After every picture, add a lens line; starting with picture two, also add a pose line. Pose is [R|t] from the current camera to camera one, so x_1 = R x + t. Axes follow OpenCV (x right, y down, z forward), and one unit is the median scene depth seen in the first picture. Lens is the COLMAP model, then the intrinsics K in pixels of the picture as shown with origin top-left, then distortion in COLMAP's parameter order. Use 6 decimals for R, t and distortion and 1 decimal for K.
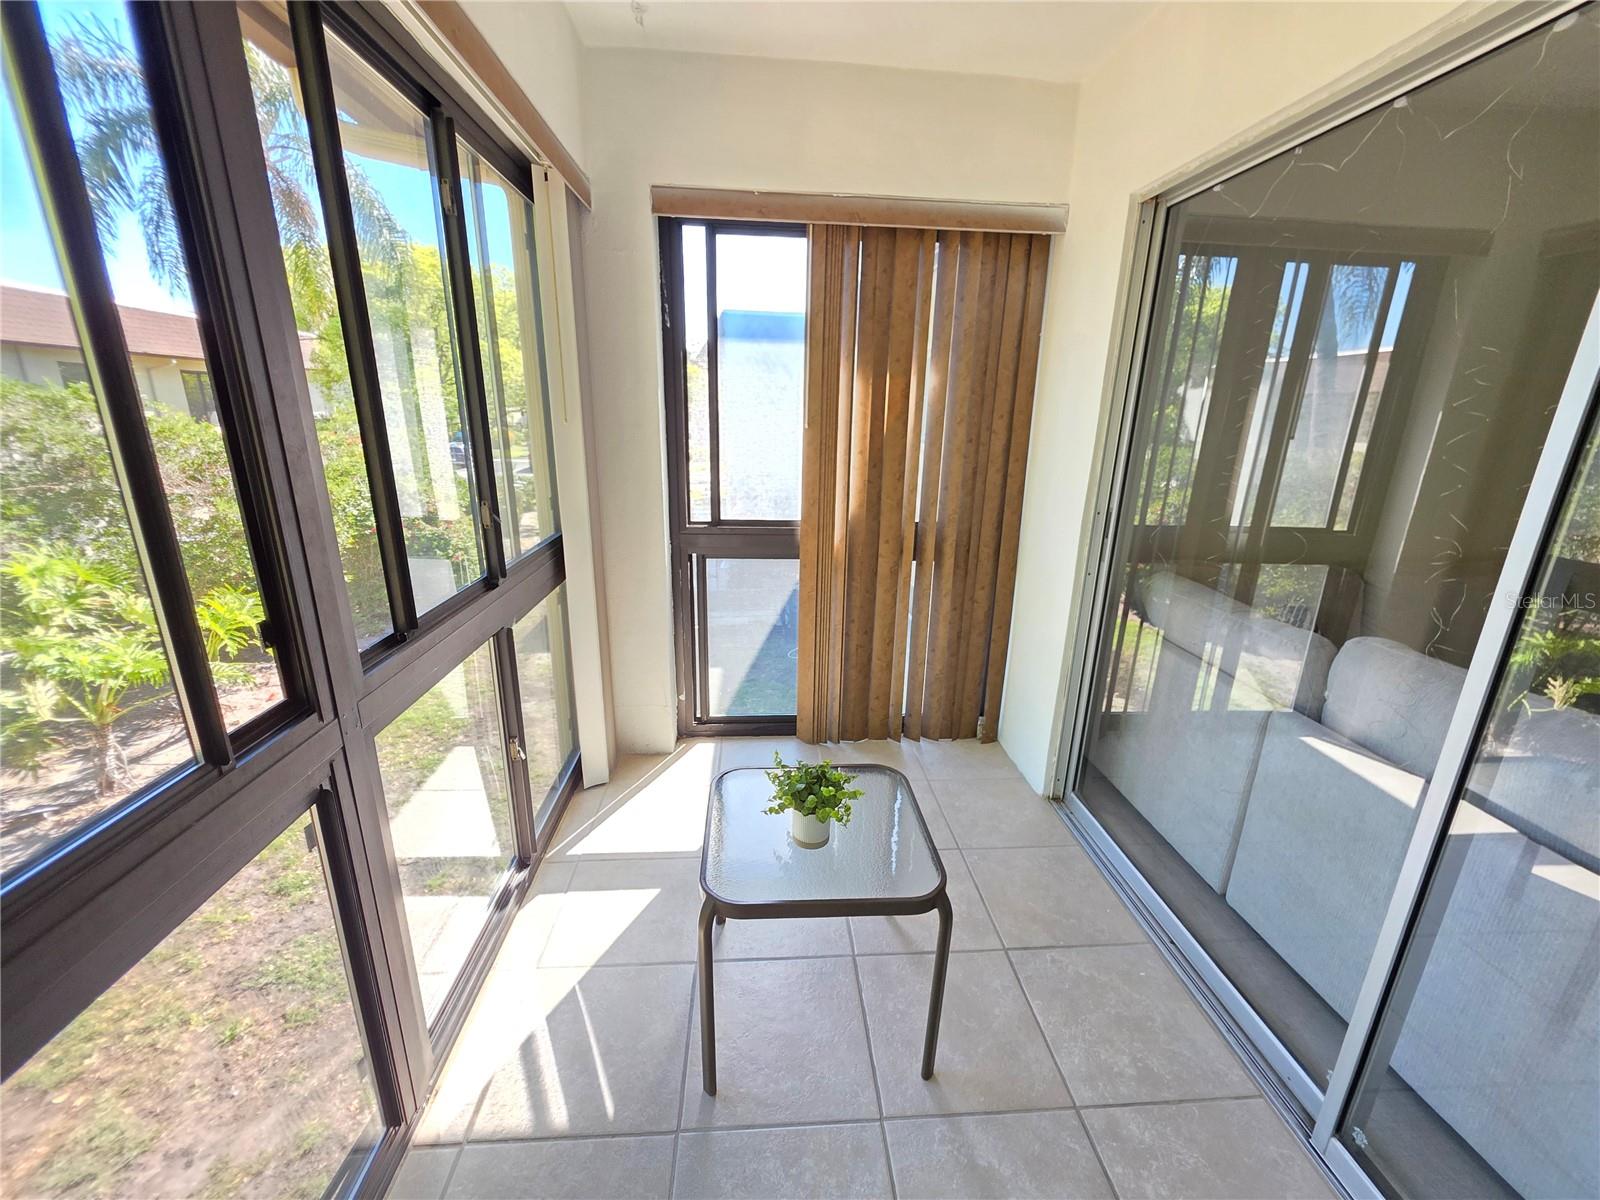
lens RADIAL K [[645.0, 0, 803.1], [0, 645.0, 600.8], [0, 0, 1]] dist [0.000946, -0.000381]
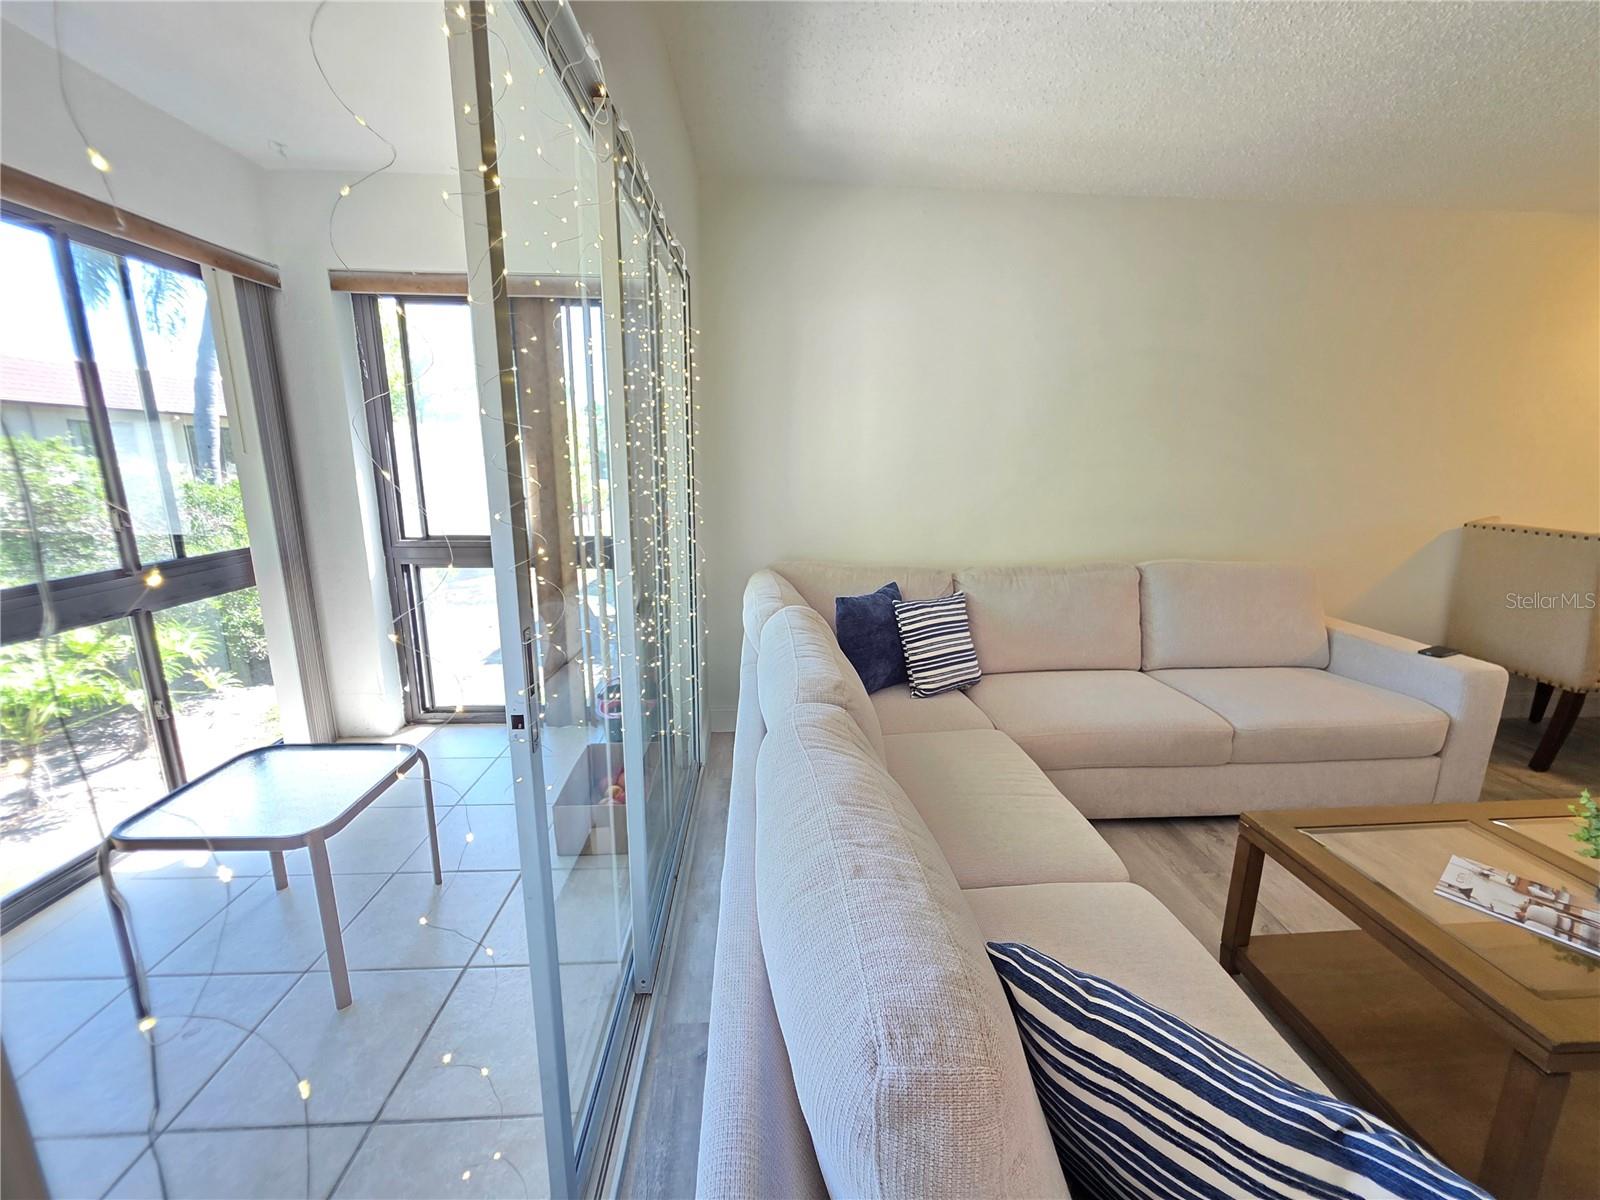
lens RADIAL K [[645.0, 0, 803.6], [0, 645.0, 599.3], [0, 0, 1]] dist [0.000946, -0.000381]
pose [[0.999716, -0.006303, -0.022976, 0.579374], [0.004626, 0.997372, -0.072303, 0.079784], [0.023371, 0.072176, 0.997118, -0.159047]]
